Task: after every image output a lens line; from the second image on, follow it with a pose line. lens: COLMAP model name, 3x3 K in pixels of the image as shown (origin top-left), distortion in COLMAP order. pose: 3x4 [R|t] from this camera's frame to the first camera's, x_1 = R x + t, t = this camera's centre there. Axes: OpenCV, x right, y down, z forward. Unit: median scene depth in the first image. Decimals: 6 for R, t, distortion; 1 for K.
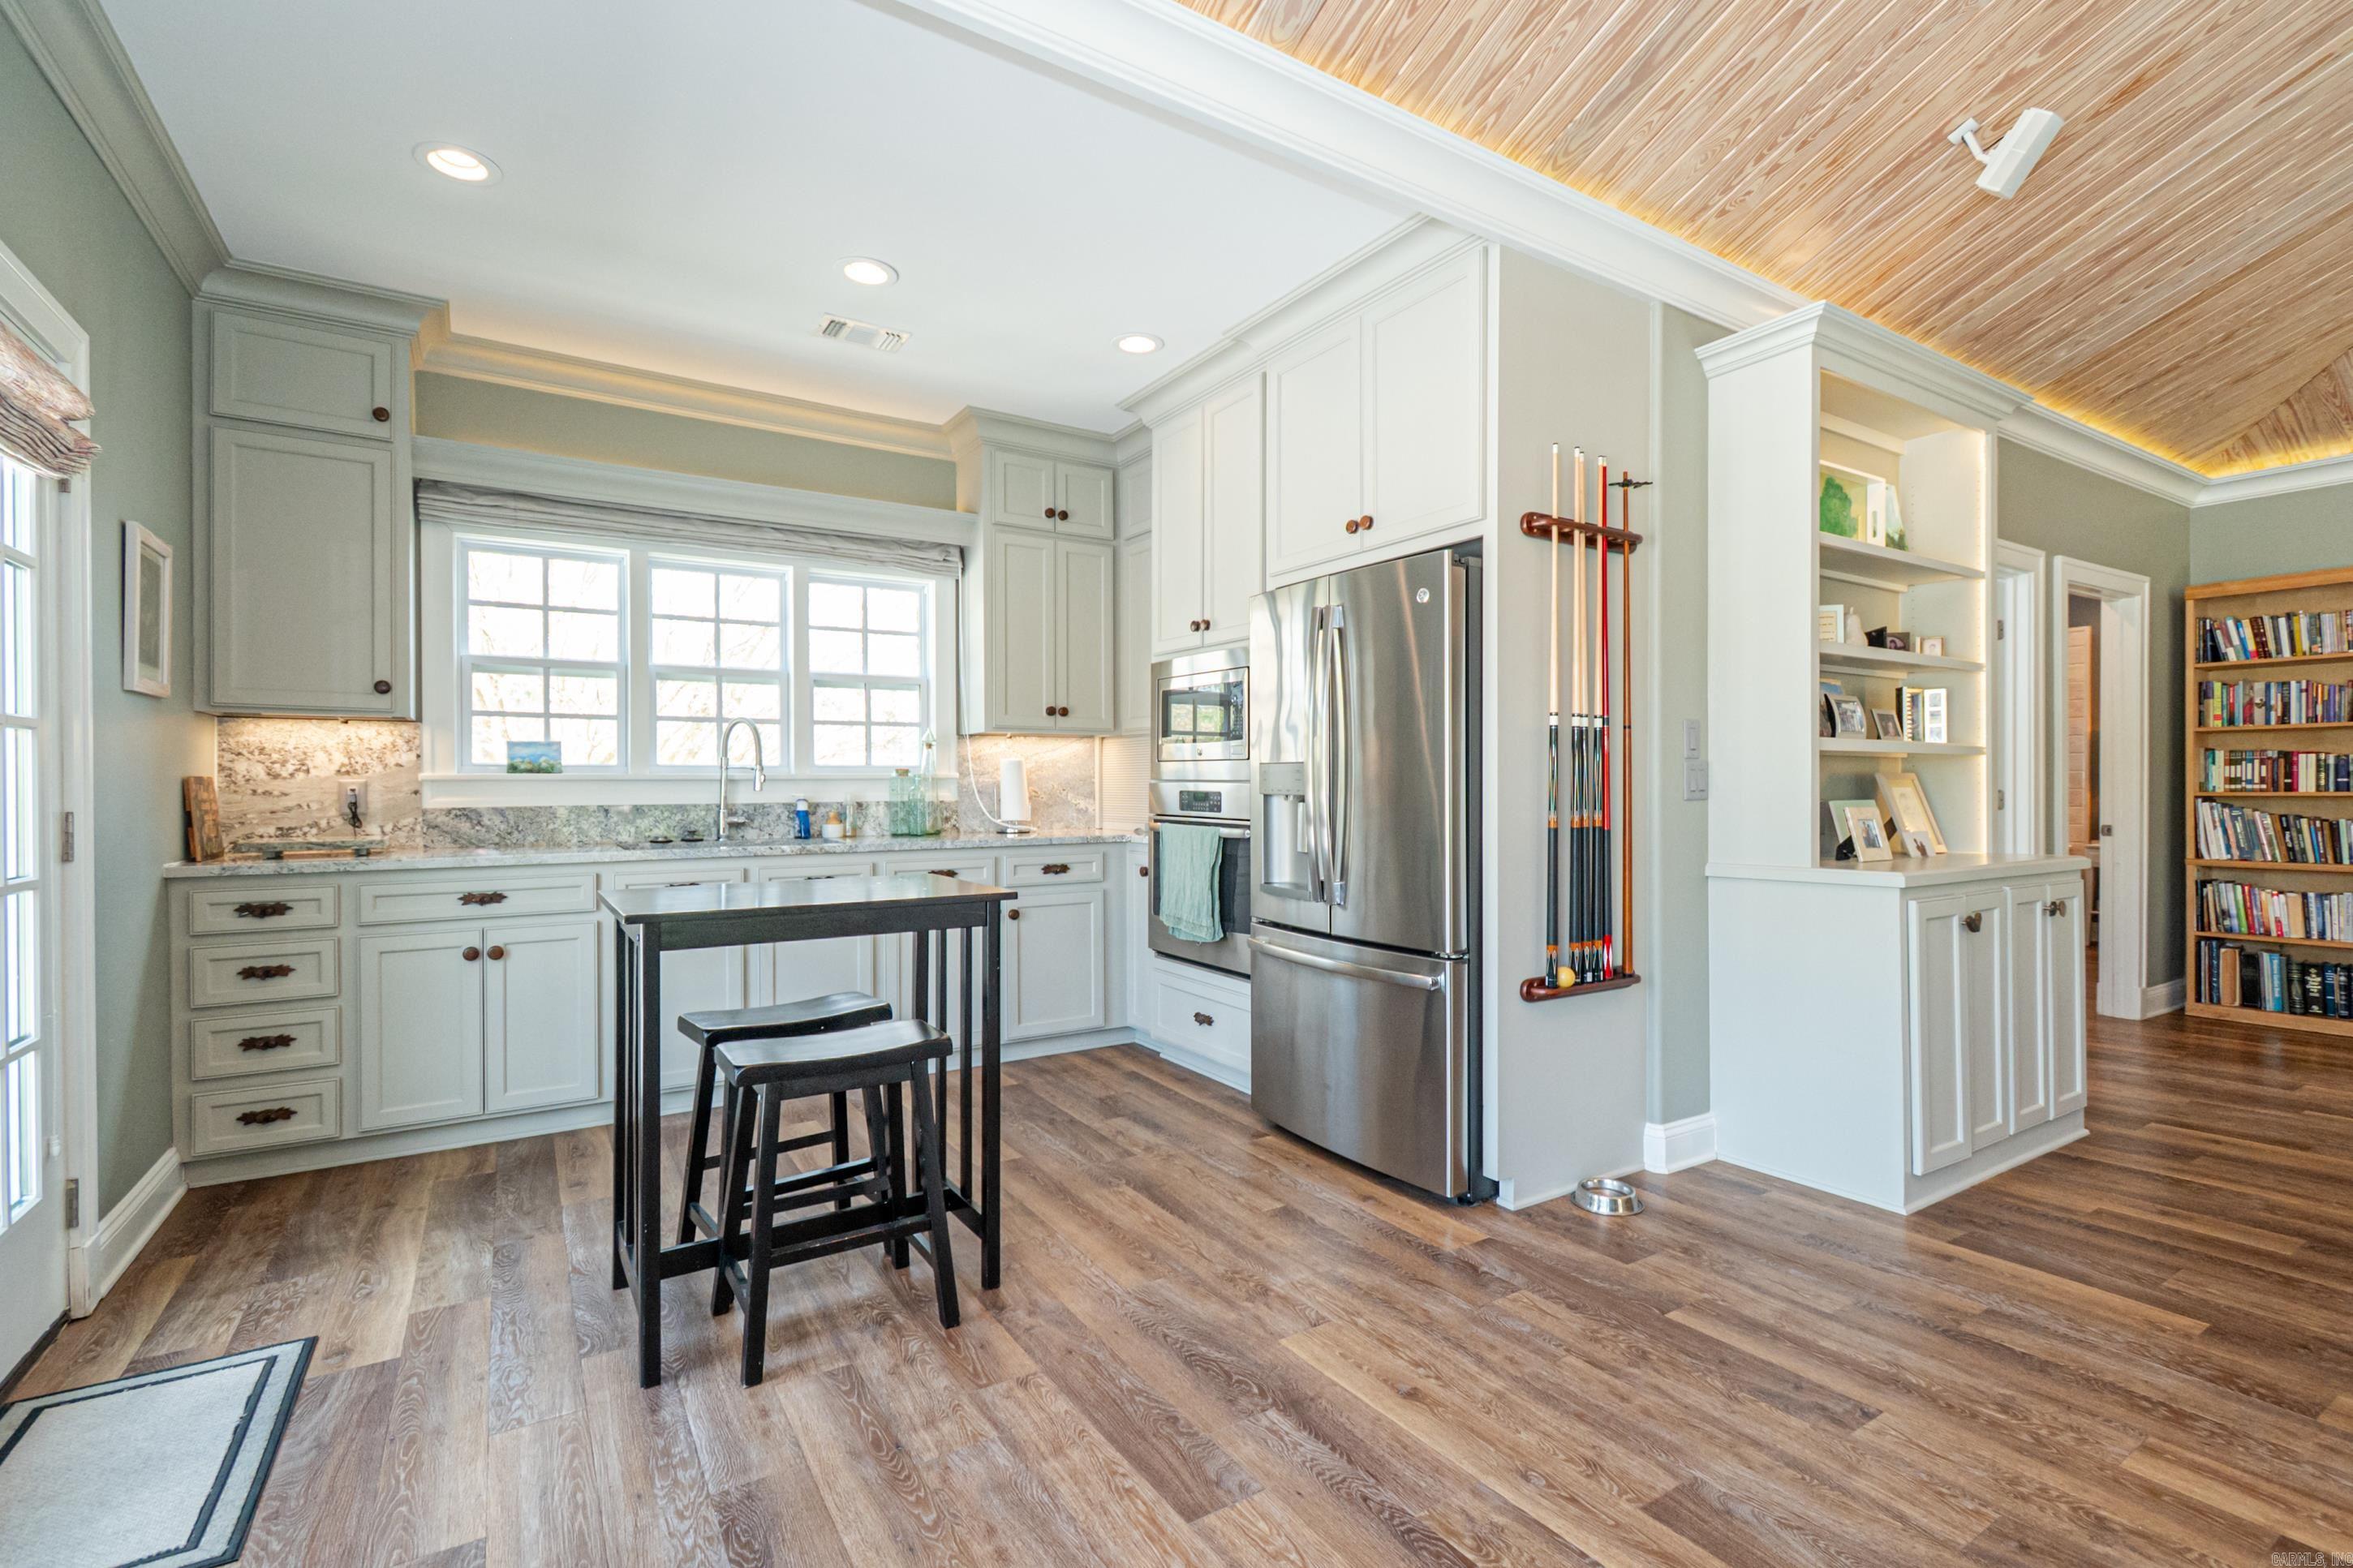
lens RADIAL K [[1057.8, 0, 1177.7], [0, 1057.8, 782.8], [0, 0, 1]] dist [0.013083, -0.005737]
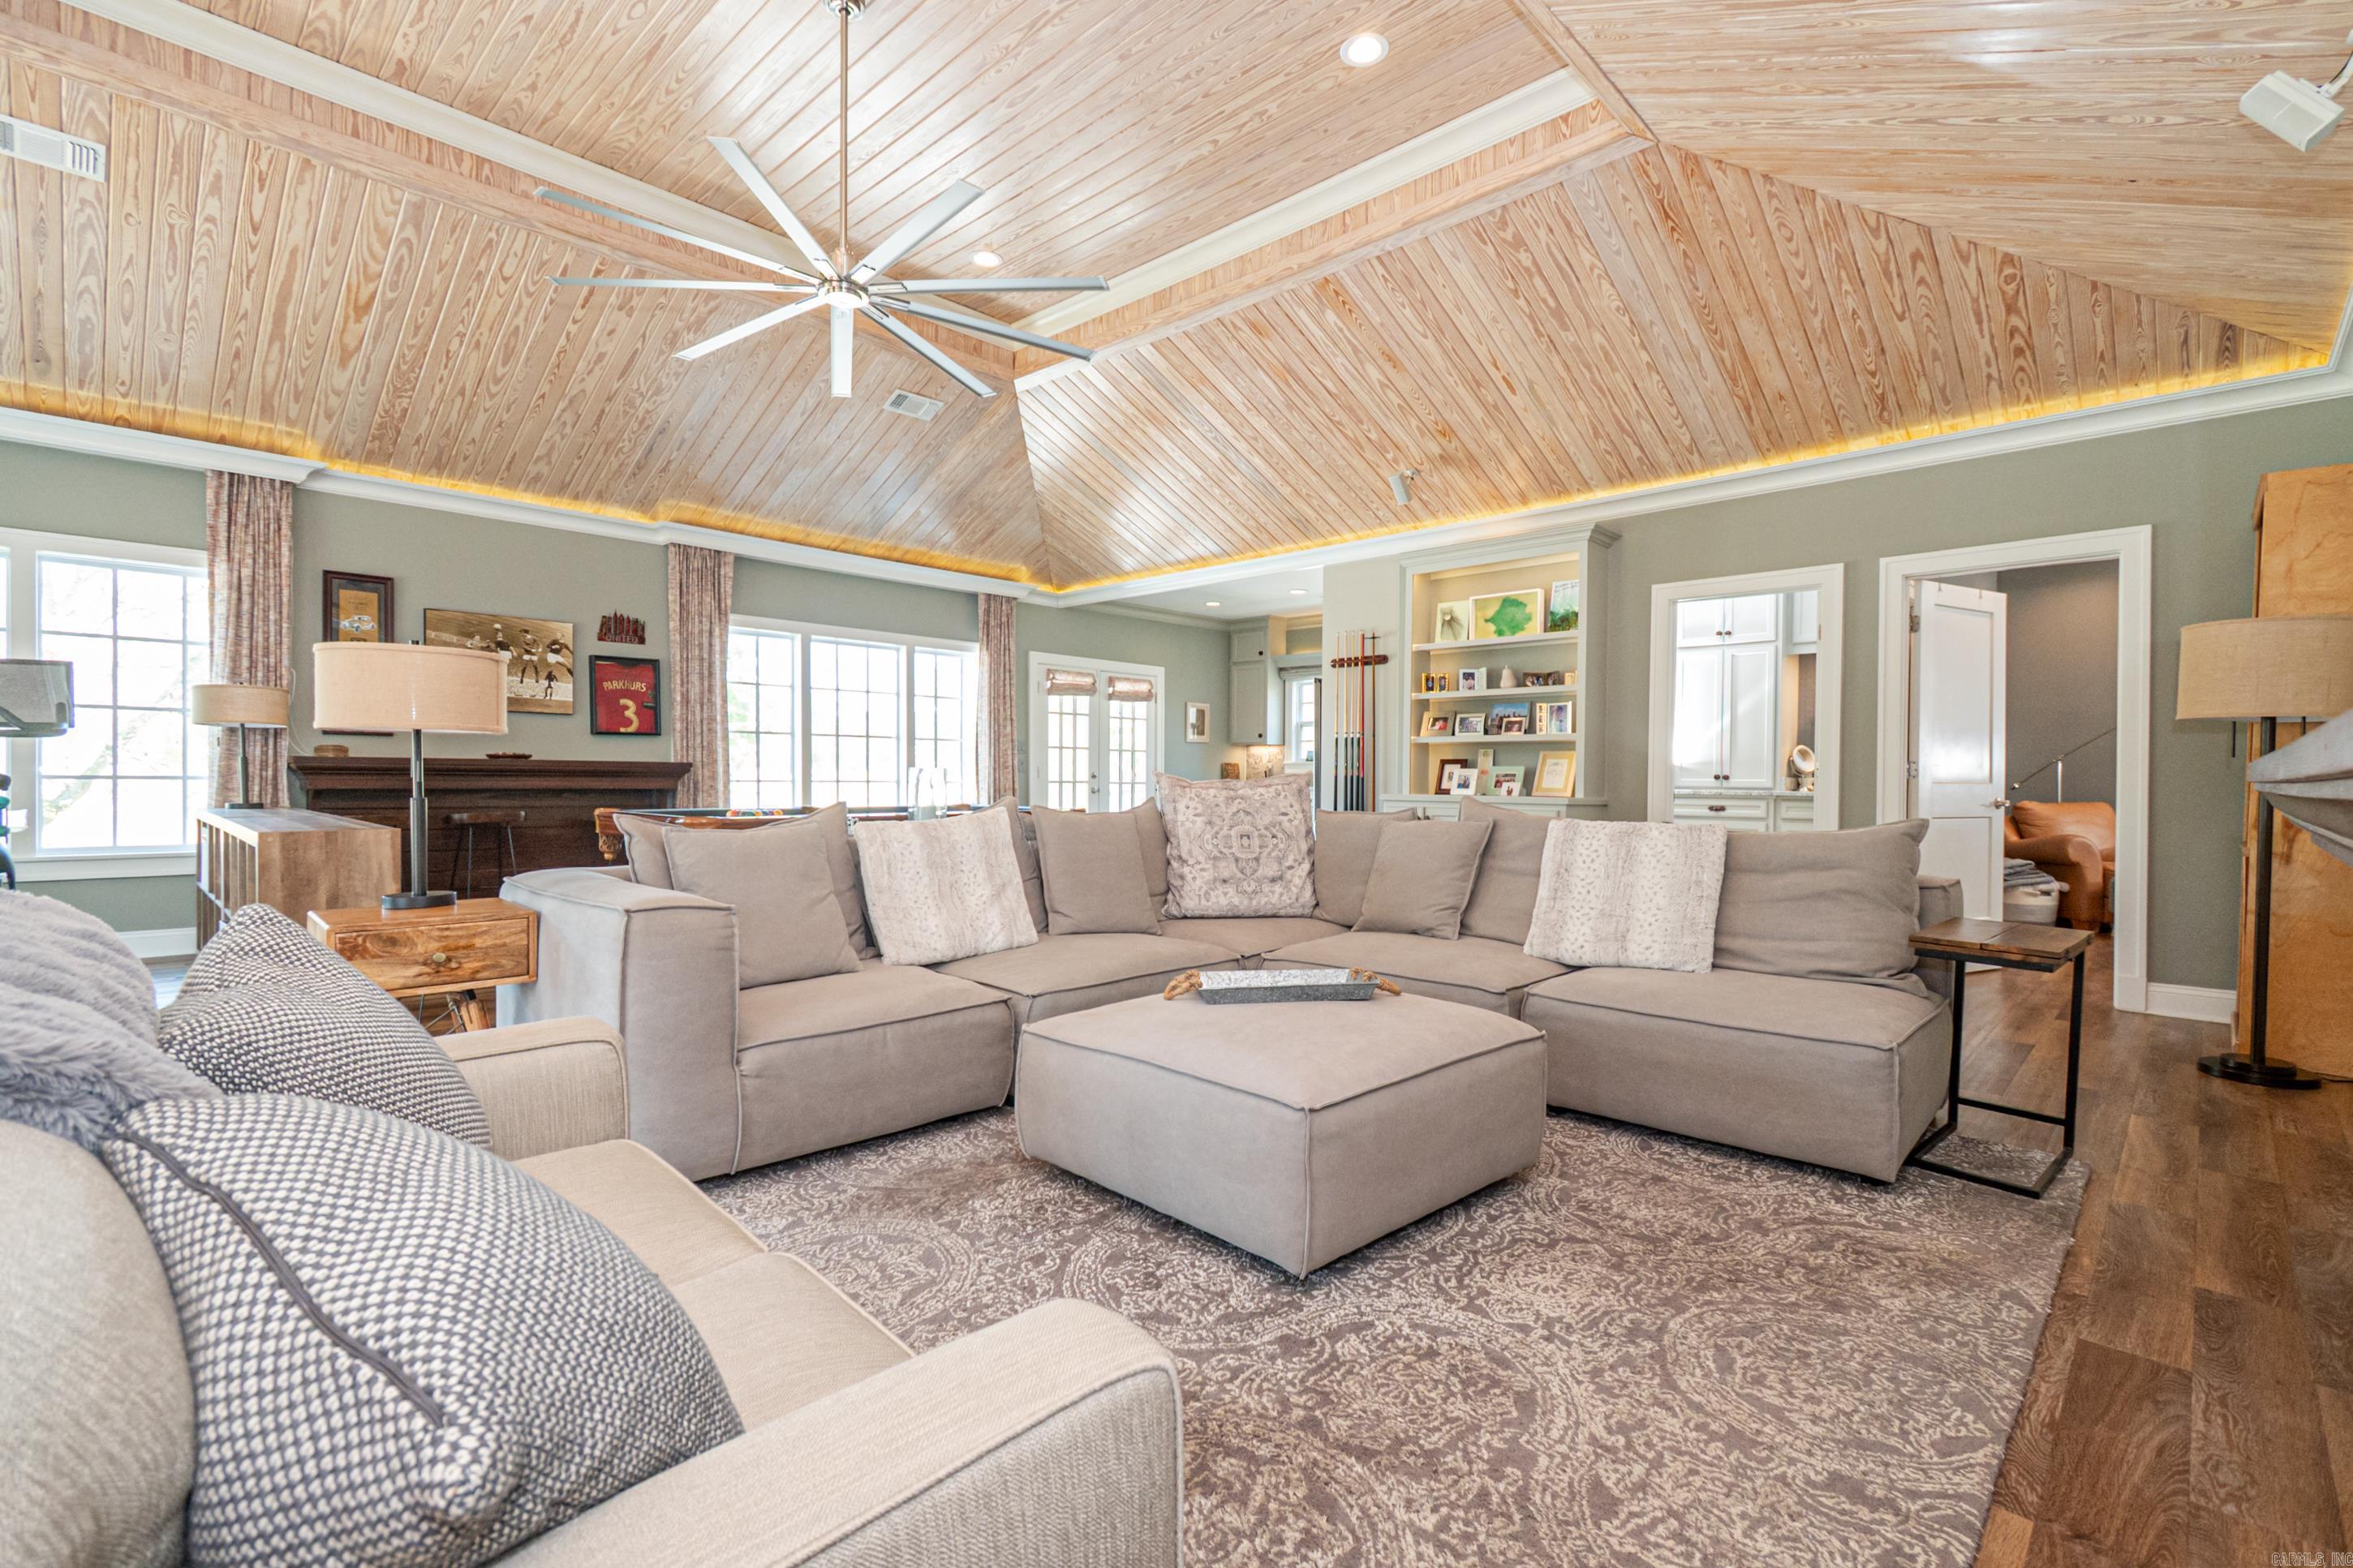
lens RADIAL K [[1057.8, 0, 1179.8], [0, 1057.8, 787.7], [0, 0, 1]] dist [0.013083, -0.005737]
pose [[0.238225, 0.010315, -0.971155, 2.753903], [-0.006153, 0.999940, 0.009111, 0.049122], [0.971190, 0.003805, 0.238274, -0.022691]]
